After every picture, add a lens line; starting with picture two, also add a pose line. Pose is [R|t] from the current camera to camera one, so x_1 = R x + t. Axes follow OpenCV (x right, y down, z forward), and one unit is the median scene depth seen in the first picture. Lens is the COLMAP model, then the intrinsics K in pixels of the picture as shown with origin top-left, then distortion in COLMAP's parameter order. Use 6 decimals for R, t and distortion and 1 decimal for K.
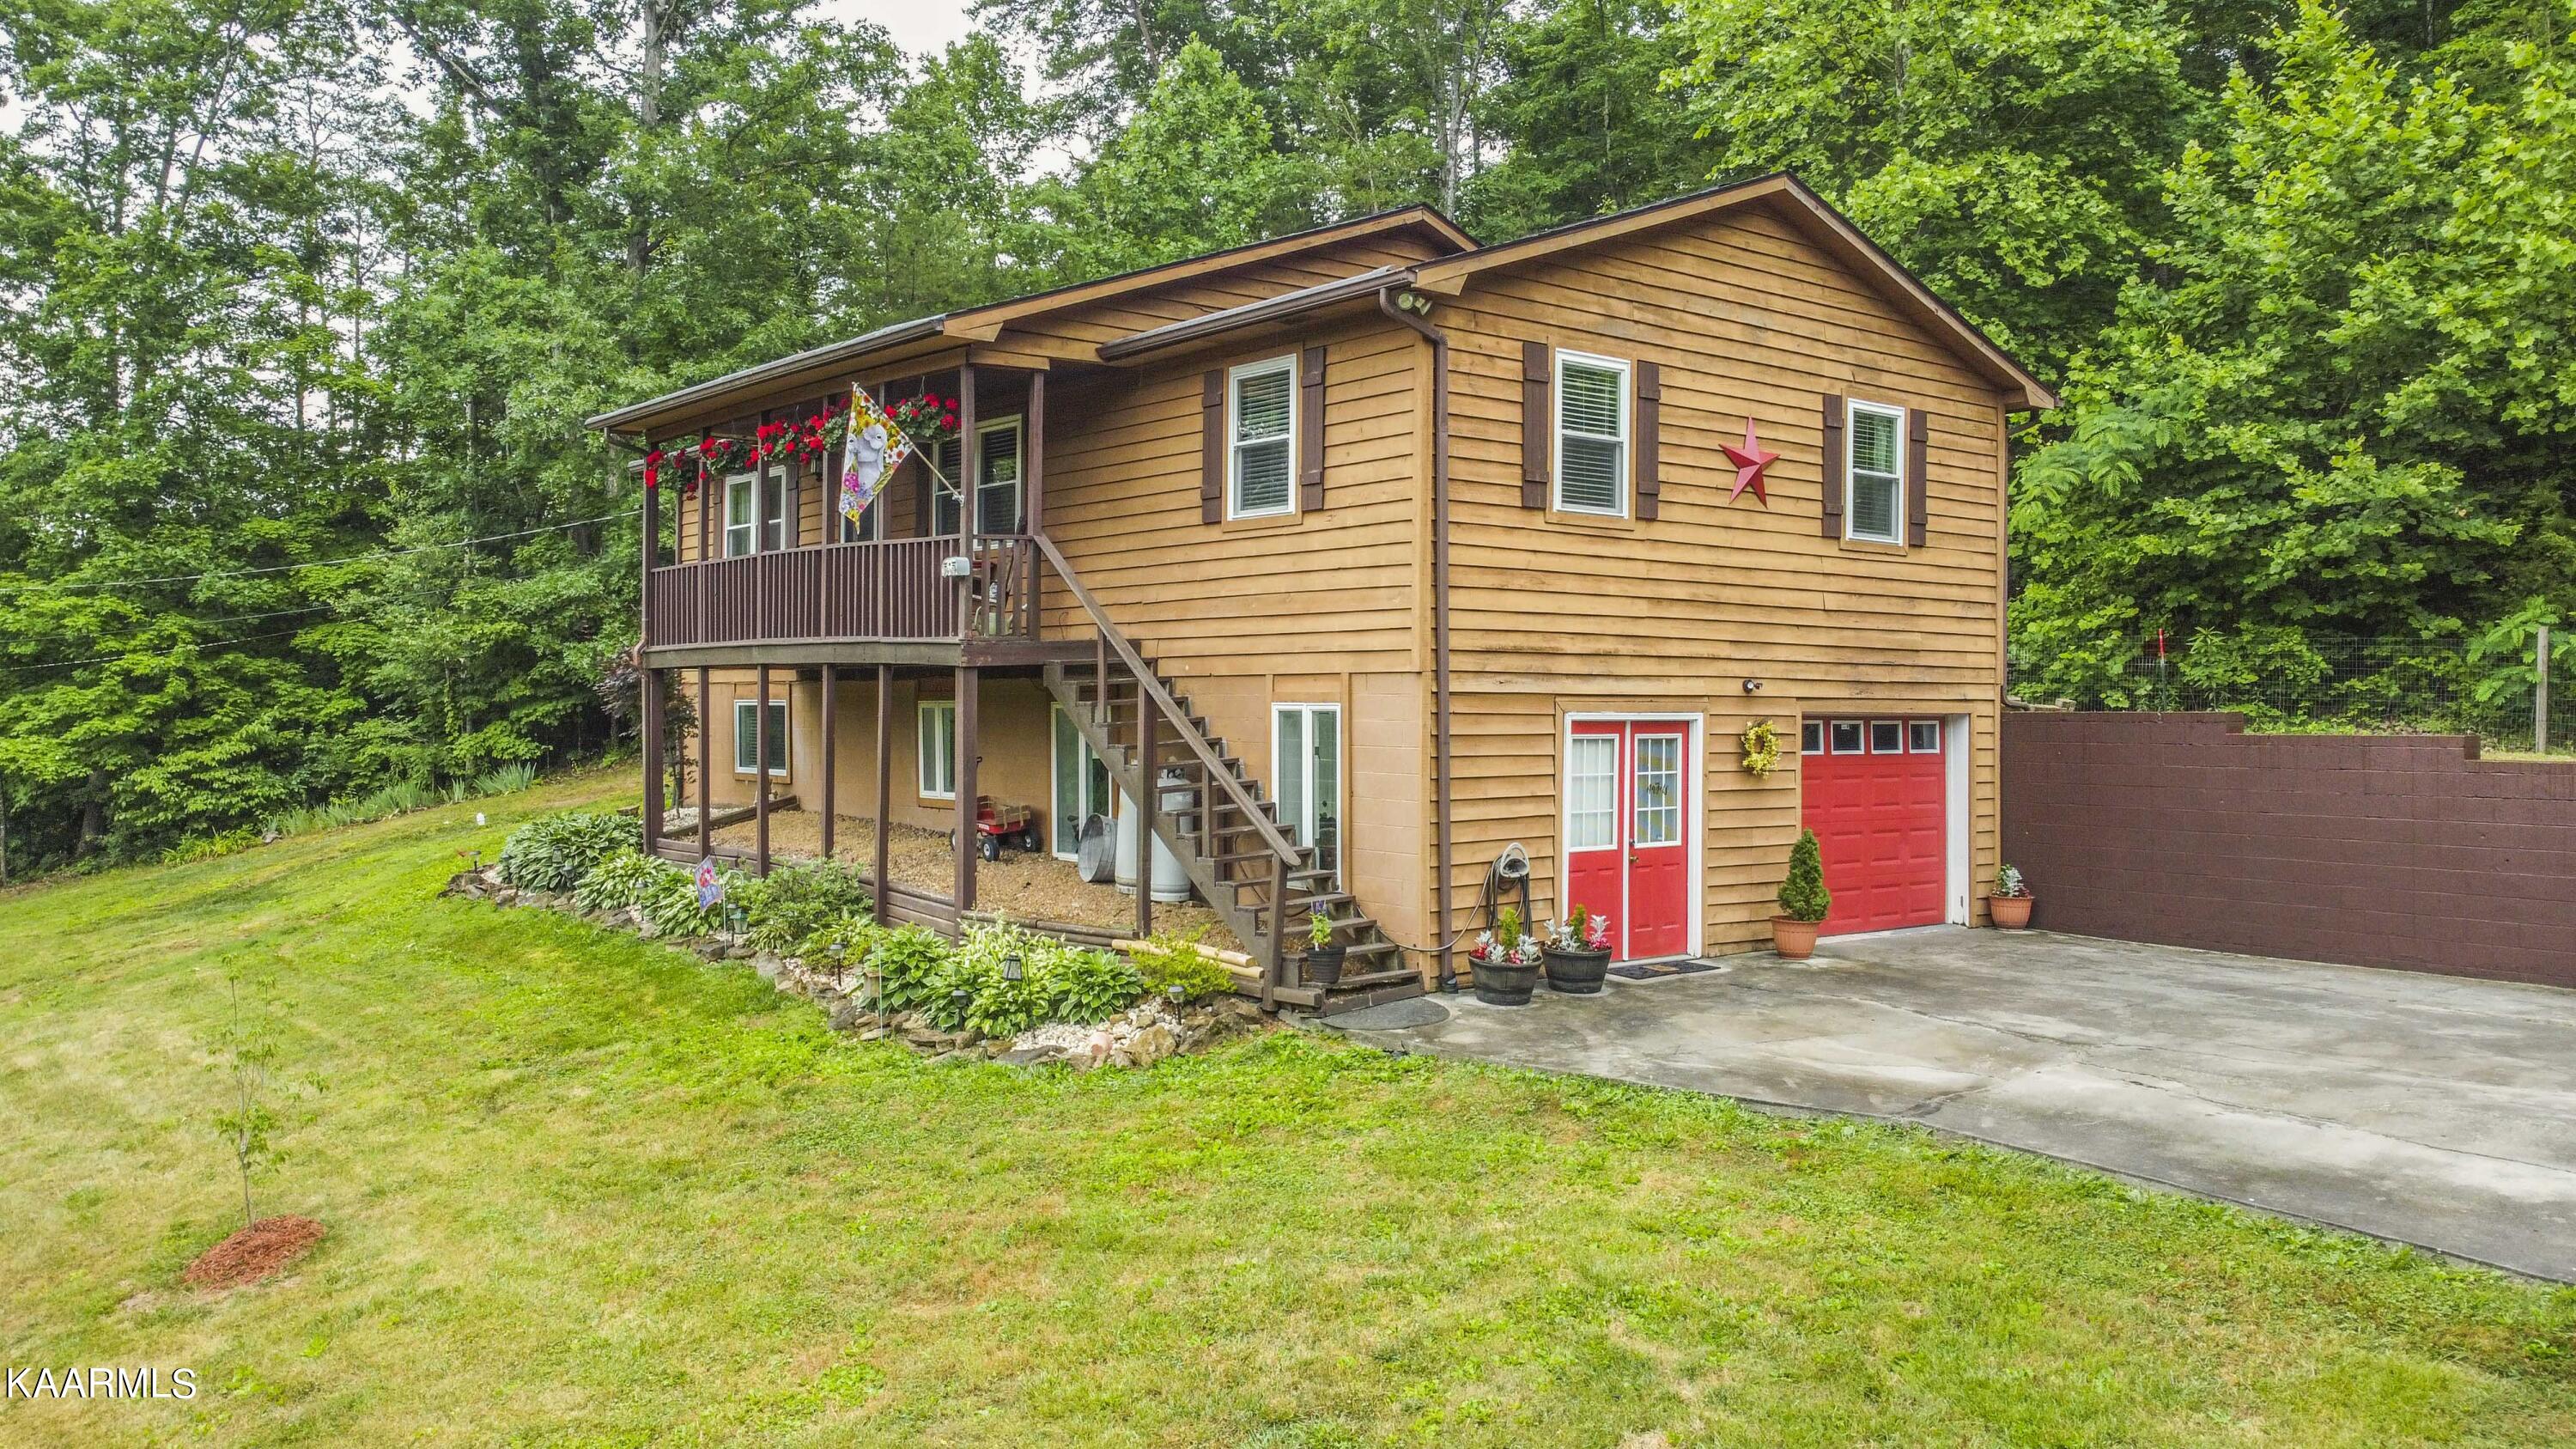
lens RADIAL K [[1944.2, 0, 1288.7], [0, 1944.2, 725.0], [0, 0, 1]] dist [0.012781, -0.017105]
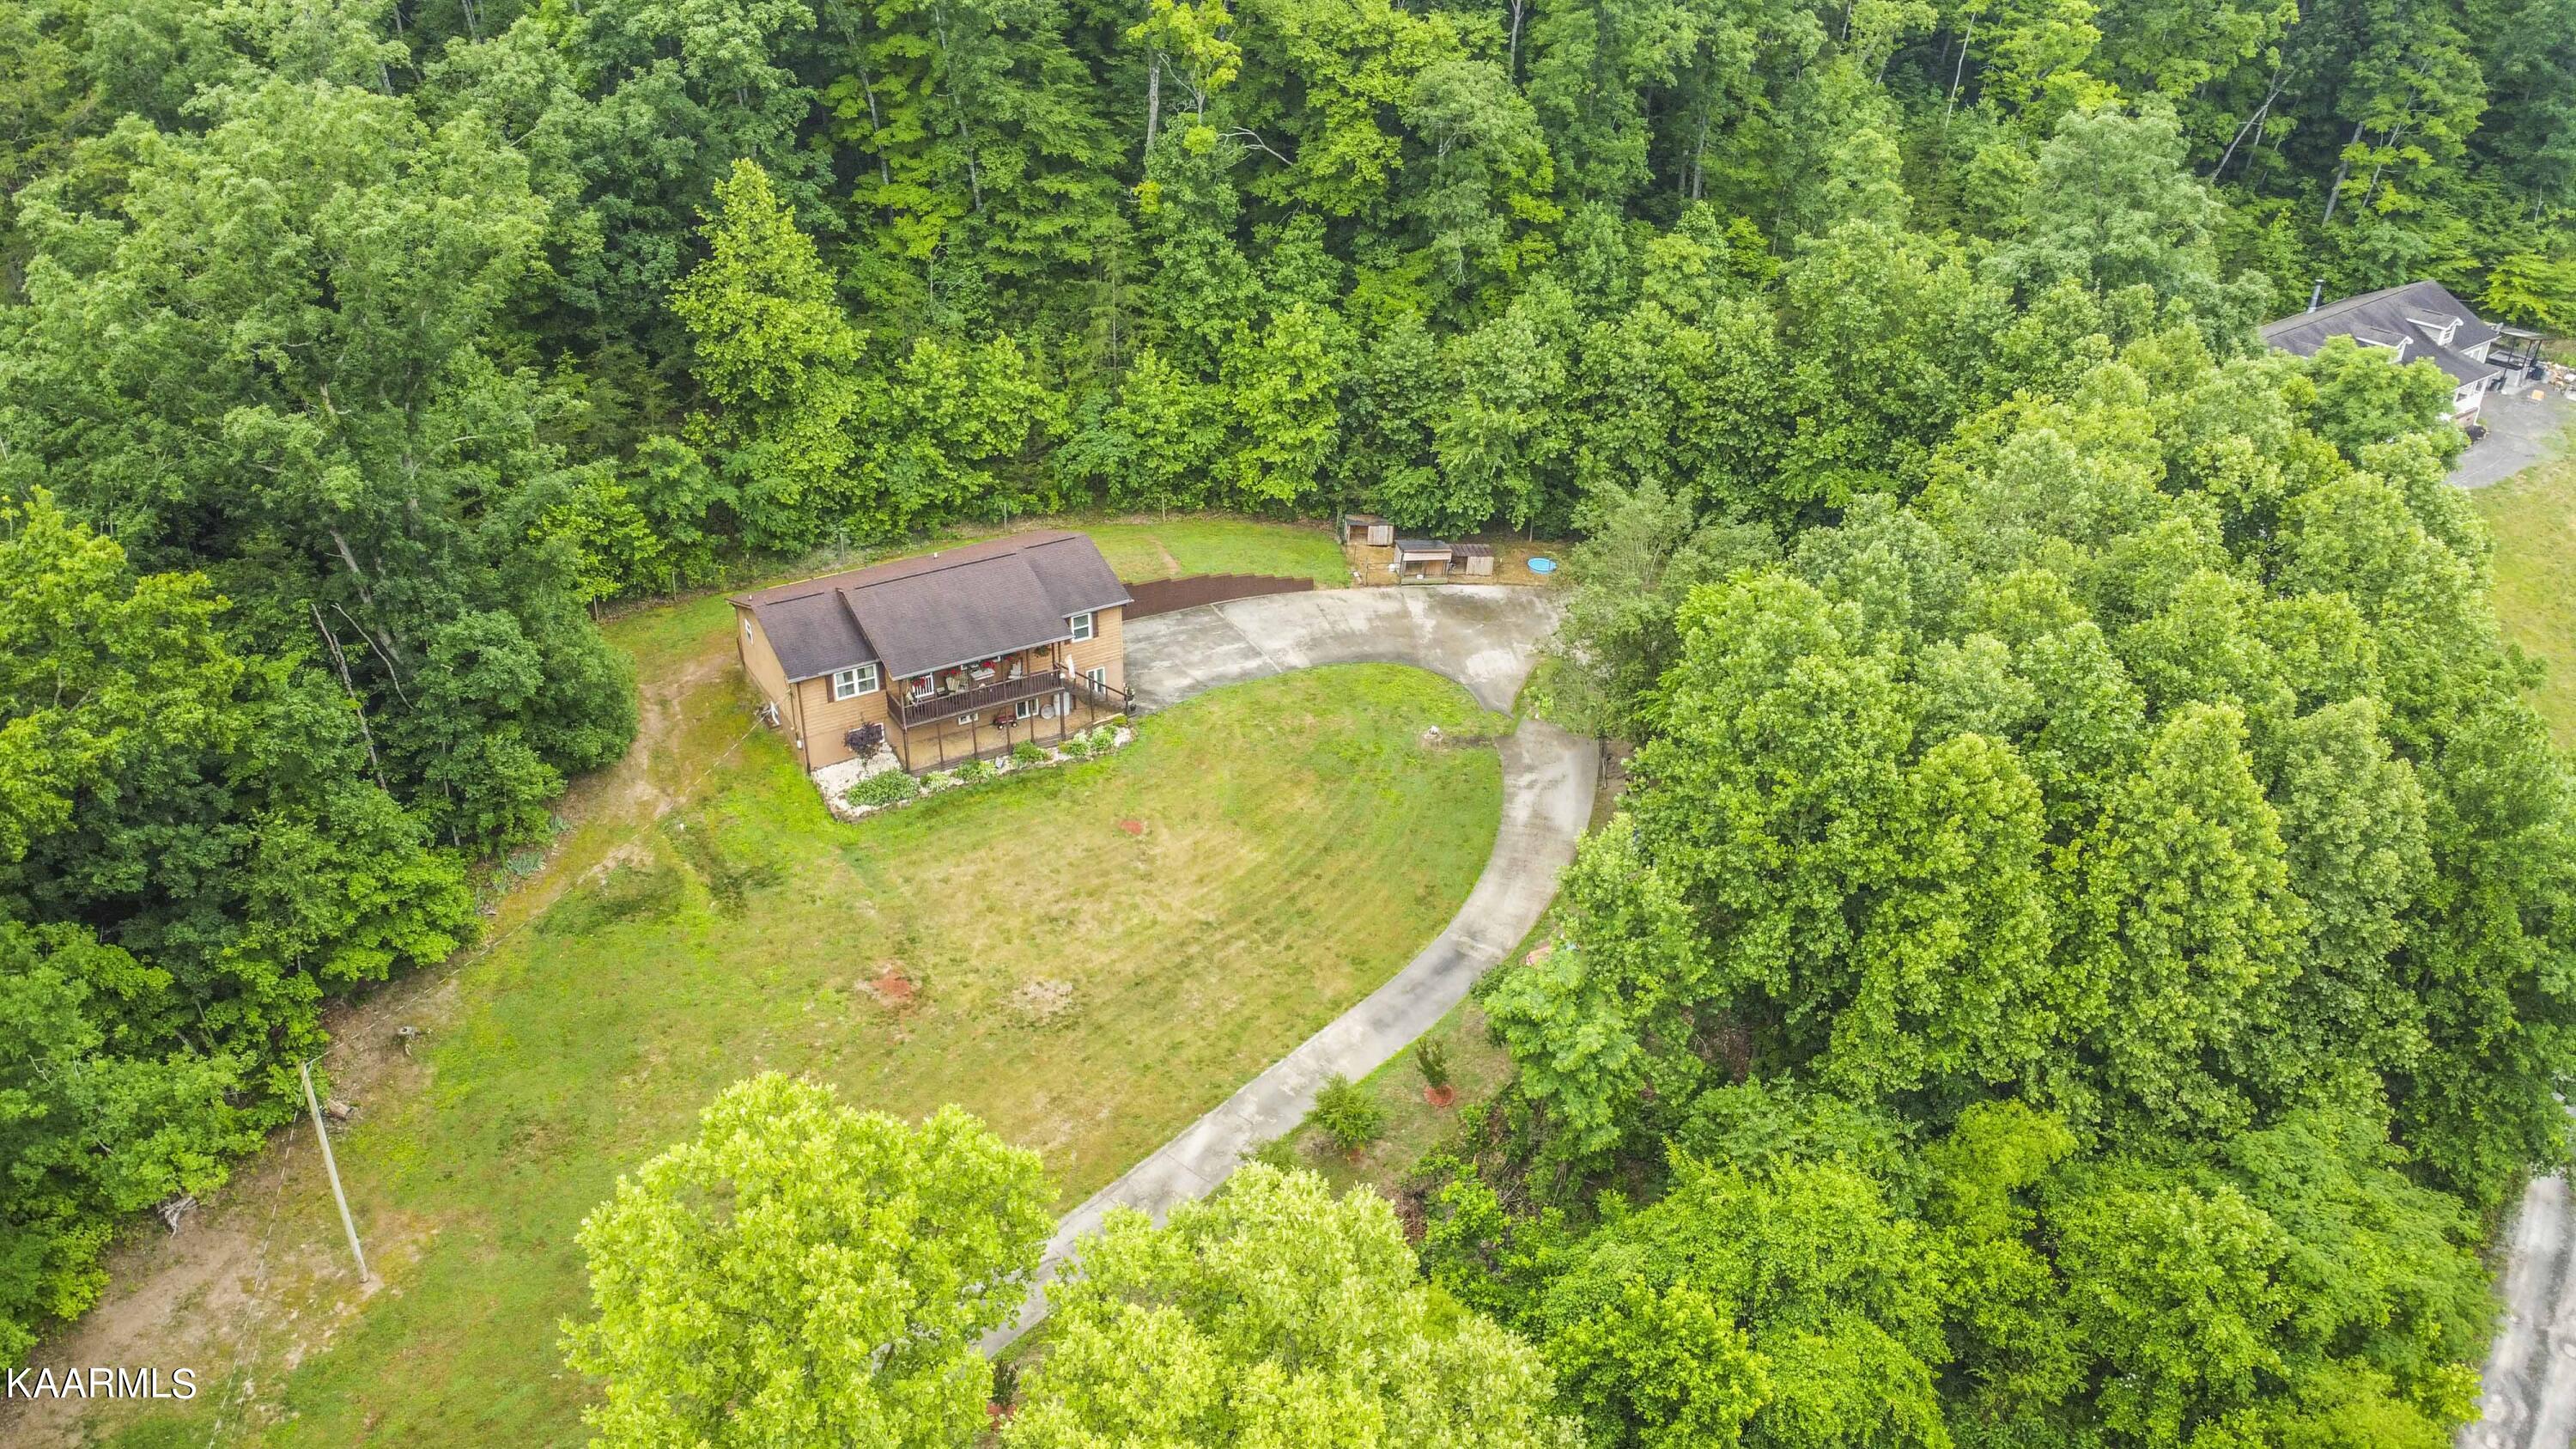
lens RADIAL K [[1944.2, 0, 1275.9], [0, 1944.2, 710.6], [0, 0, 1]] dist [0.012781, -0.017105]
pose [[0.151079, -0.482076, 0.863005, -4.569610], [0.003068, 0.873250, 0.487262, -2.505600], [-0.988517, -0.070967, 0.133409, -0.228022]]
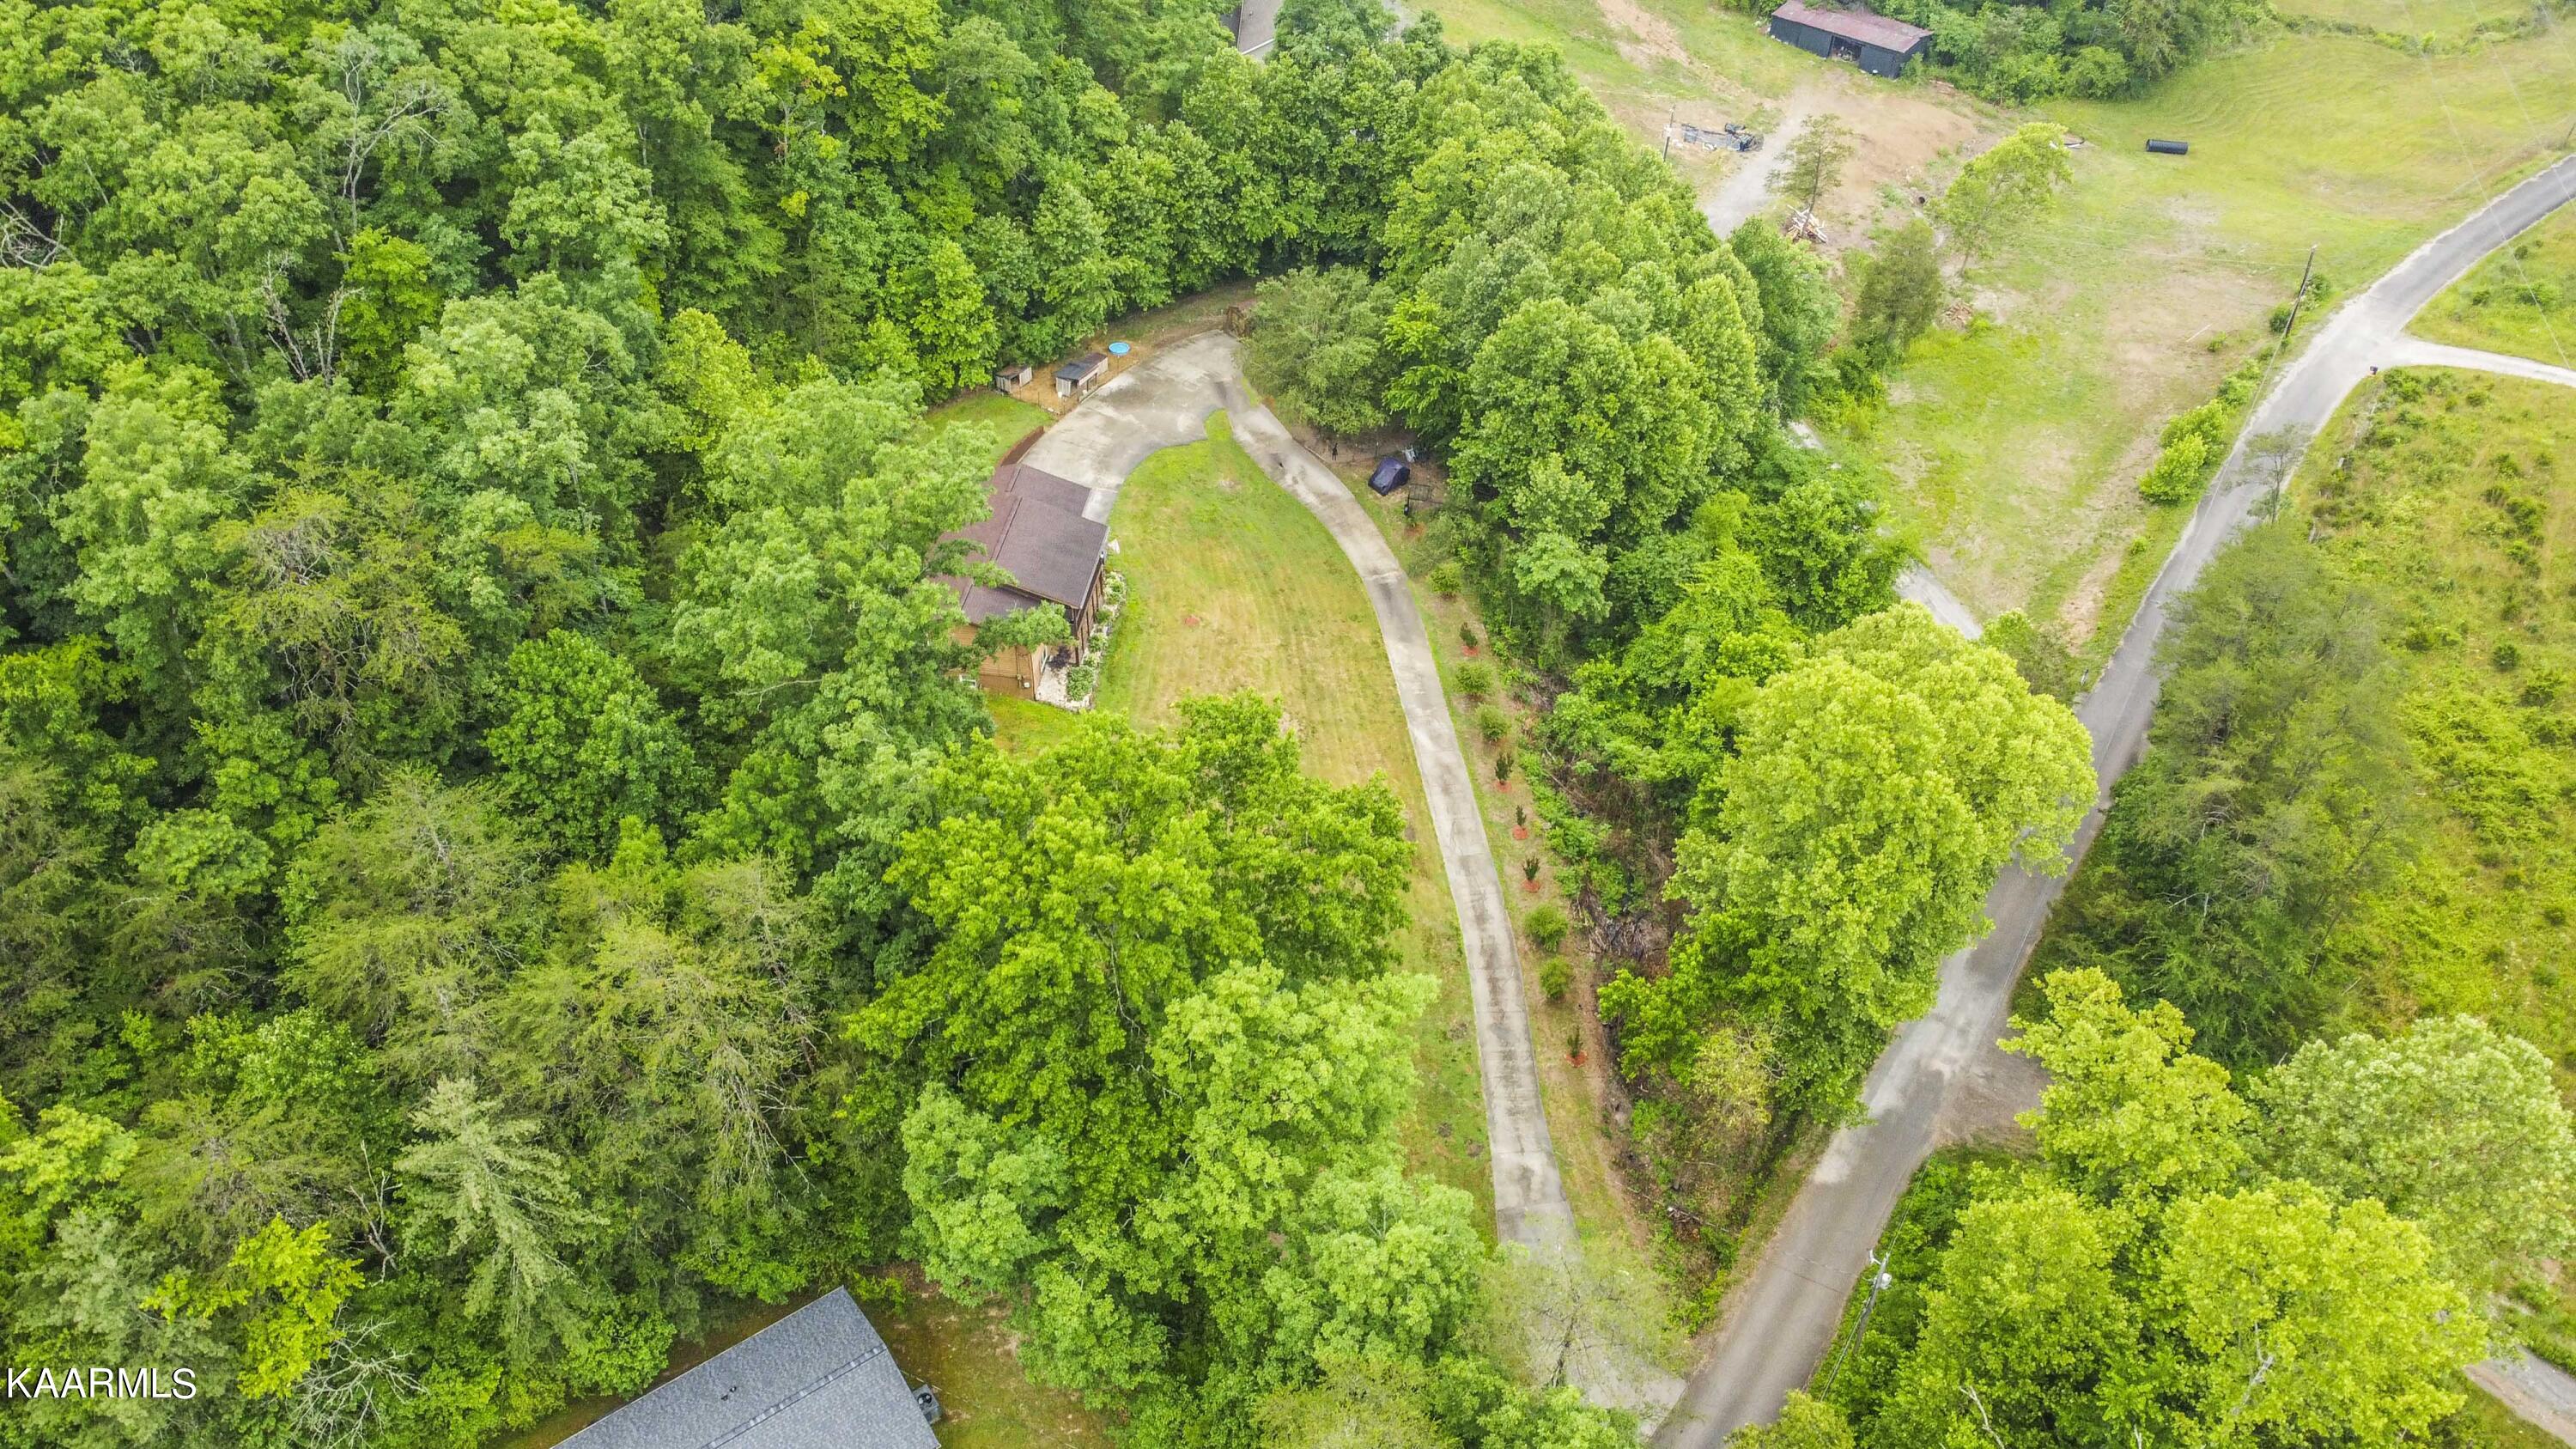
lens RADIAL K [[1944.2, 0, 1281.3], [0, 1944.2, 716.6], [0, 0, 1]] dist [0.012781, -0.017105]
pose [[-0.676634, -0.502010, 0.538658, -4.931653], [-0.008377, 0.736755, 0.676108, -4.647654], [-0.736272, 0.452965, -0.502719, 4.519501]]
